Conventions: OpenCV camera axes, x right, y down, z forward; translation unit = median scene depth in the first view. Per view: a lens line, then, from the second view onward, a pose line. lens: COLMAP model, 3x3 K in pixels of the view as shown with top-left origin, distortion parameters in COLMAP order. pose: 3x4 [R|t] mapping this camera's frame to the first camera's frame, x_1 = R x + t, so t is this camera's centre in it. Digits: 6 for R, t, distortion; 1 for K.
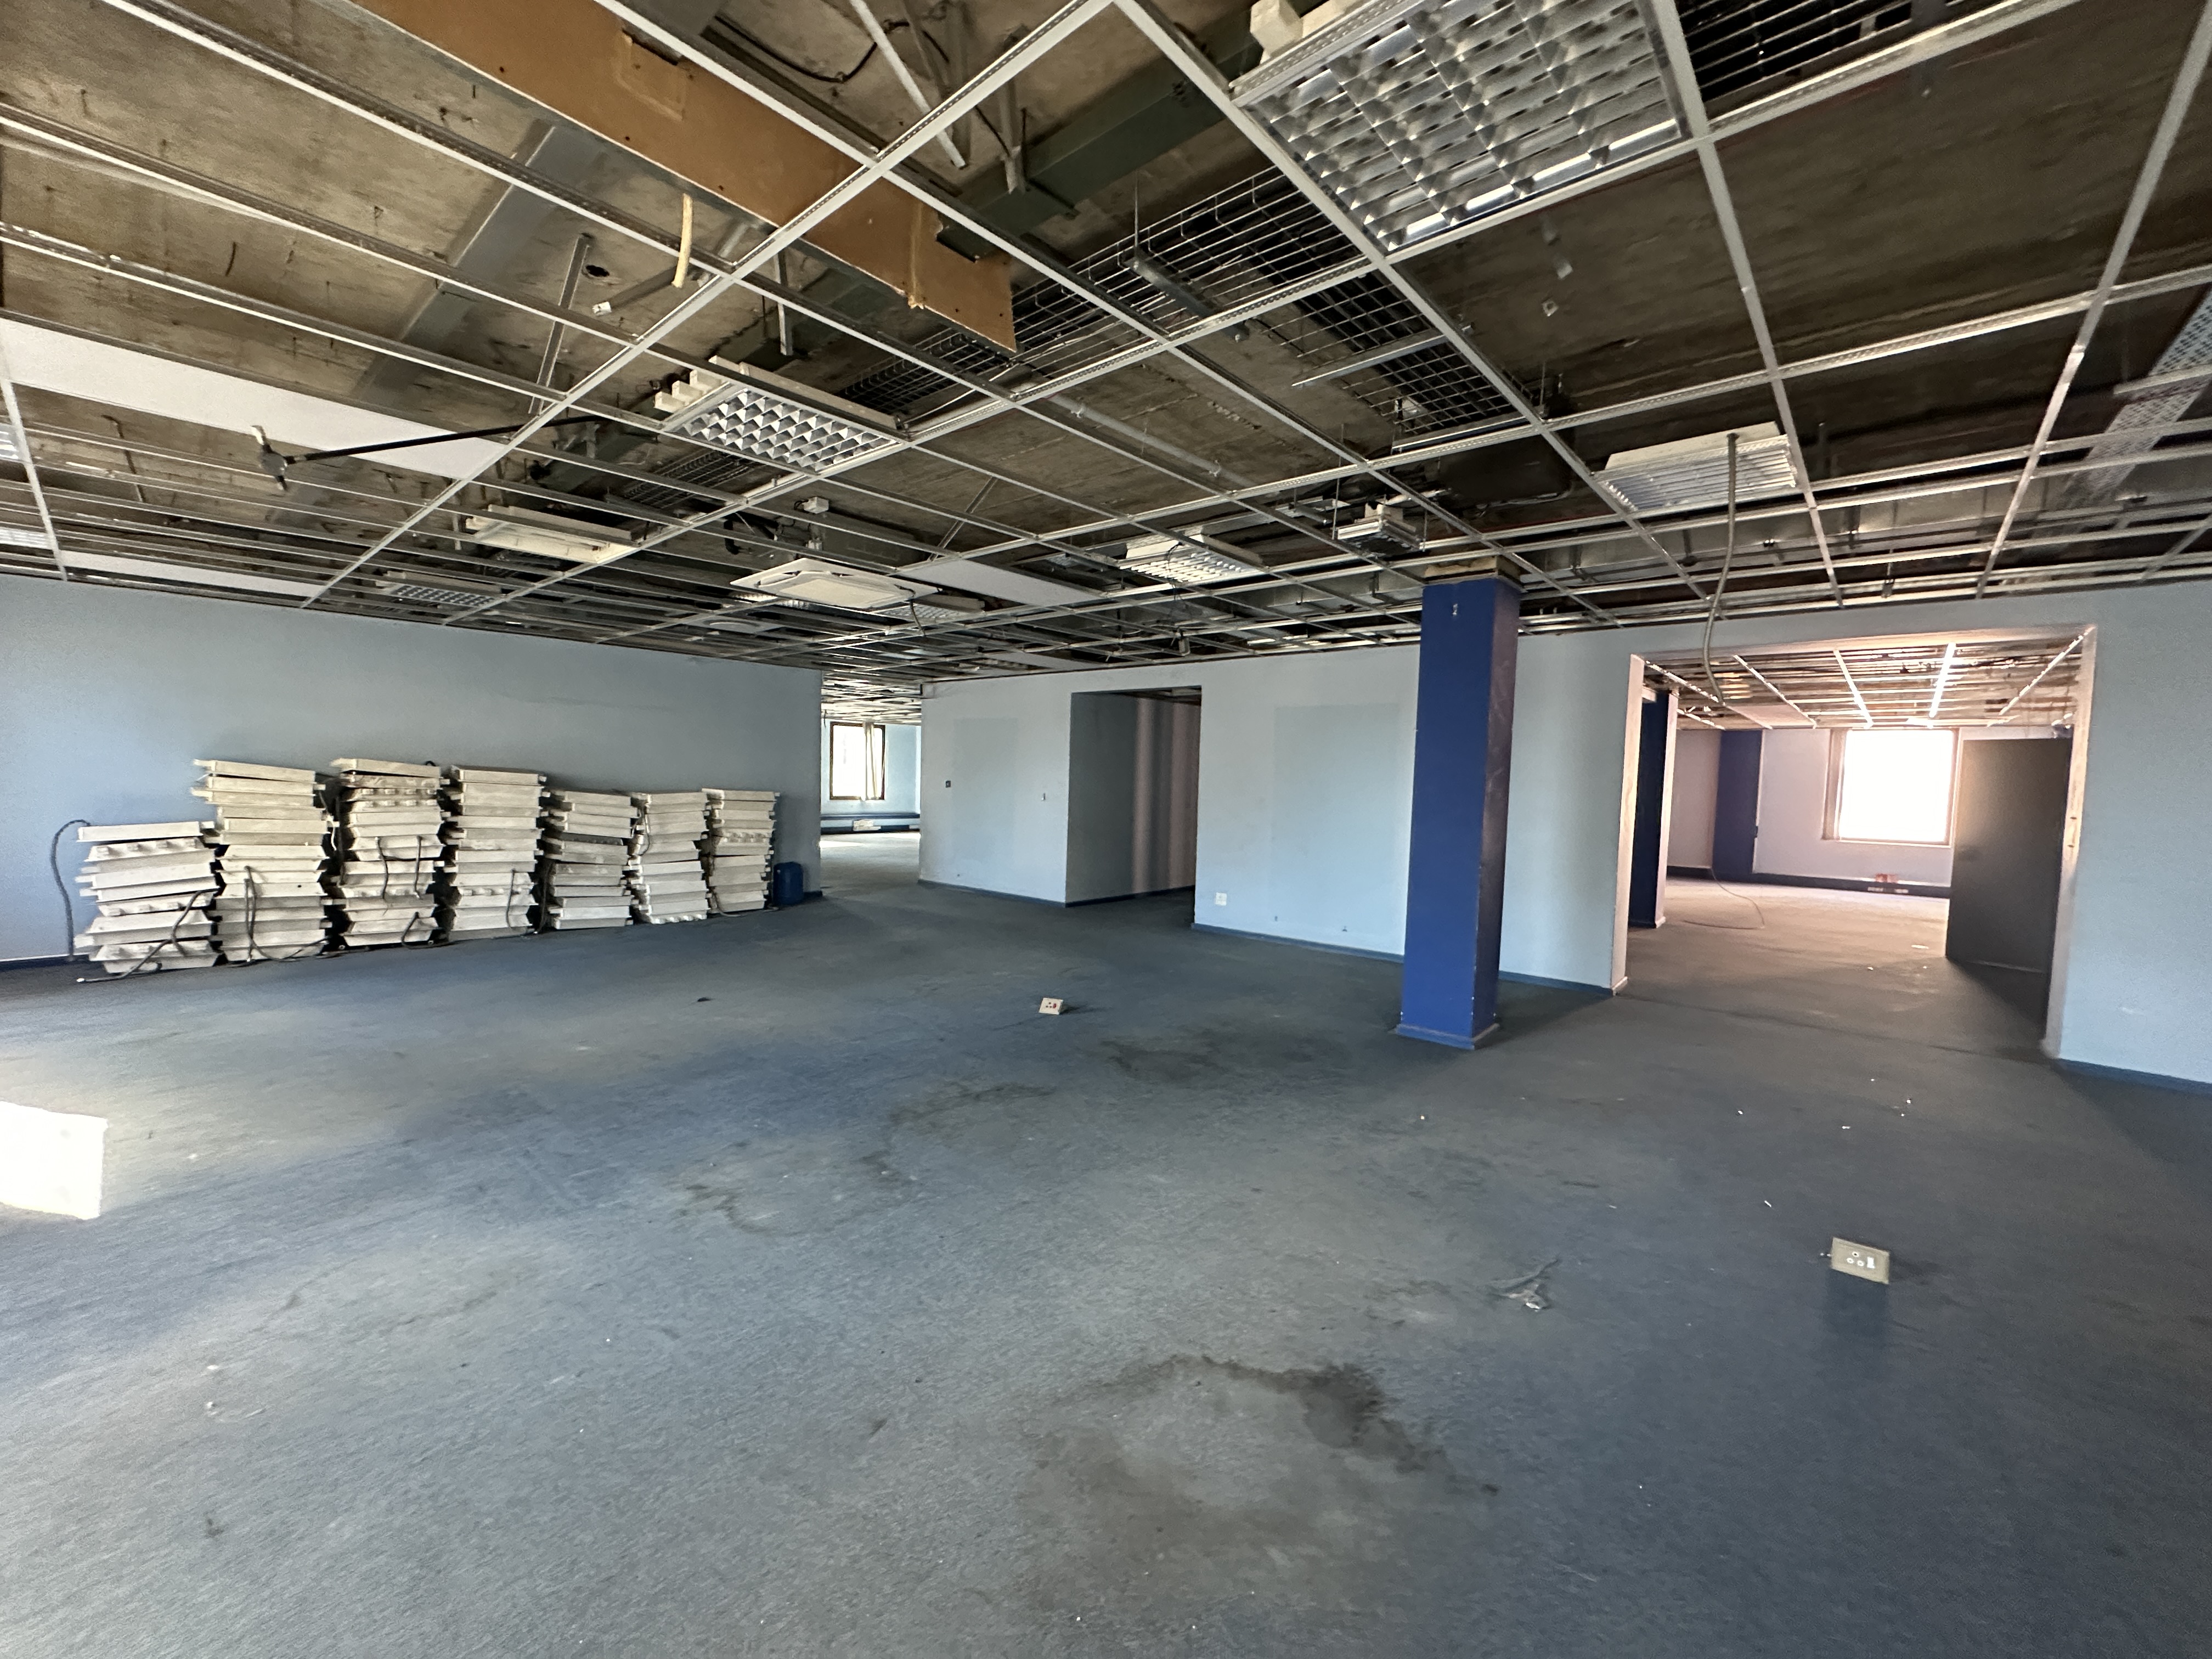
lens RADIAL K [[869.6, 0, 1154.2], [0, 869.6, 828.6], [0, 0, 1]] dist [-0.042634, 0.006866]
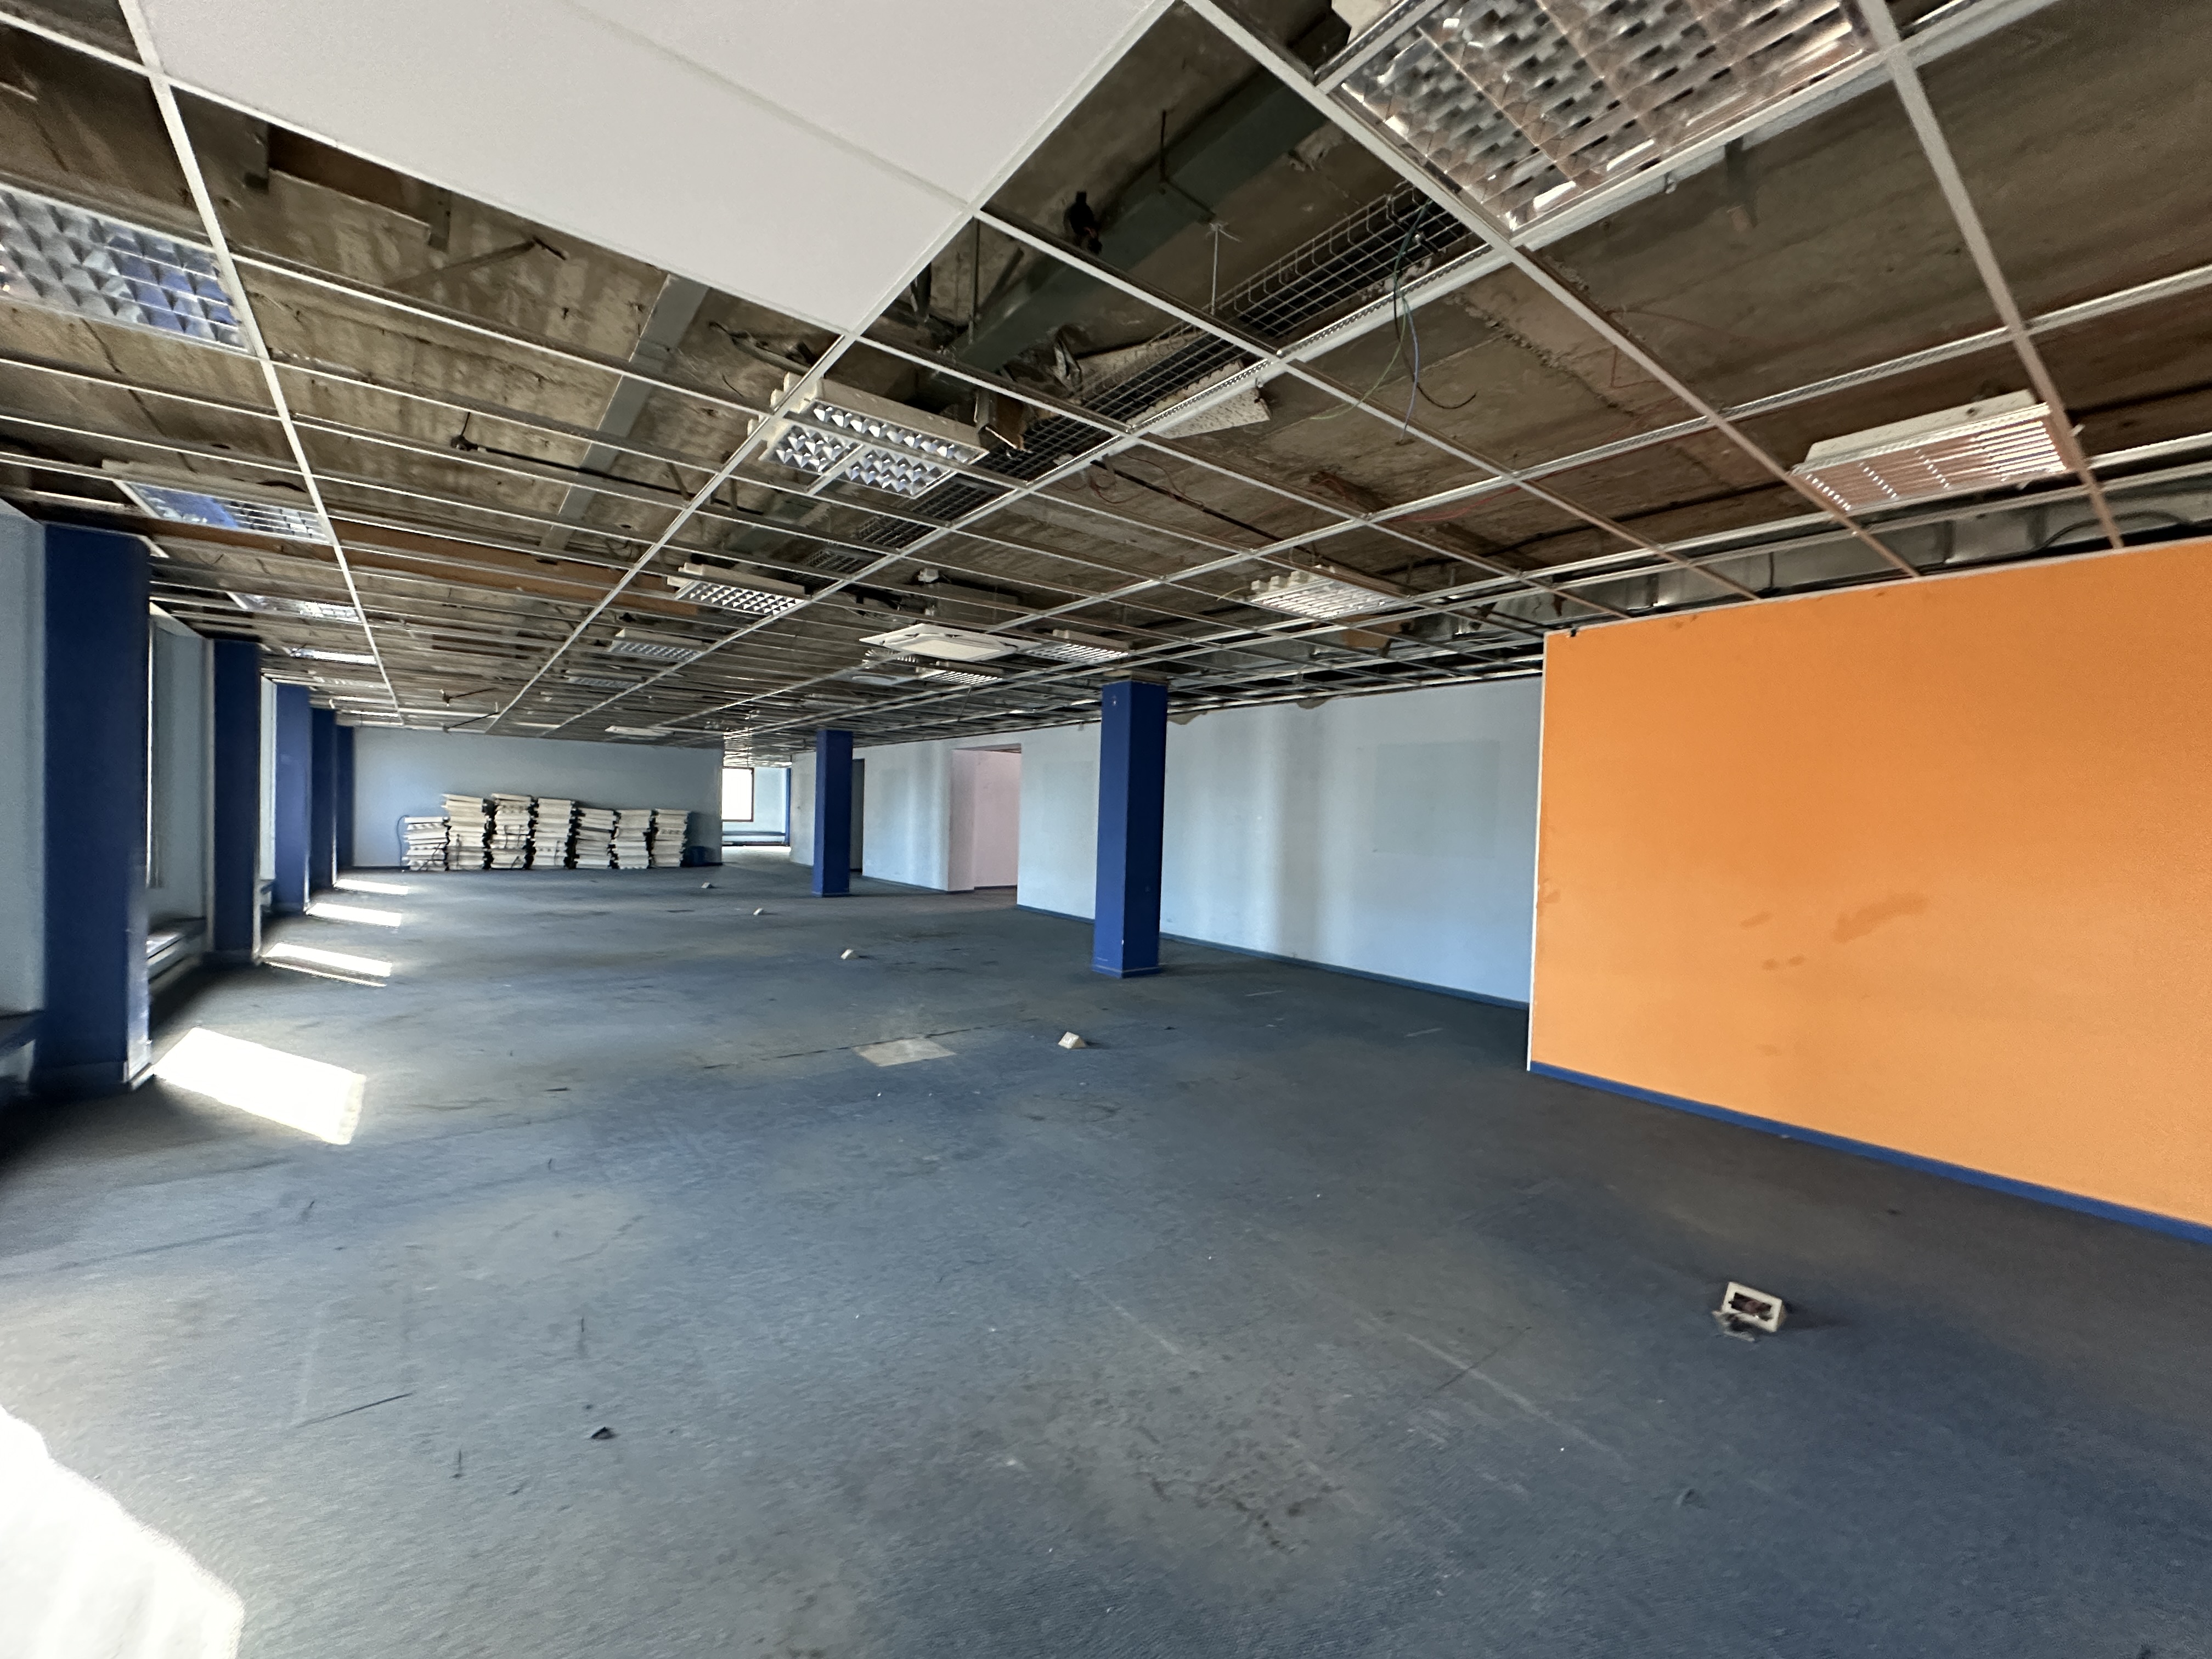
lens RADIAL K [[878.3, 0, 1103.3], [0, 878.3, 828.9], [0, 0, 1]] dist [-0.002890, 0.000617]
pose [[0.978789, 0.002249, -0.204857, 1.151452], [-0.011511, 0.998964, -0.044032, 0.098712], [0.204546, 0.045456, 0.977801, -1.008818]]
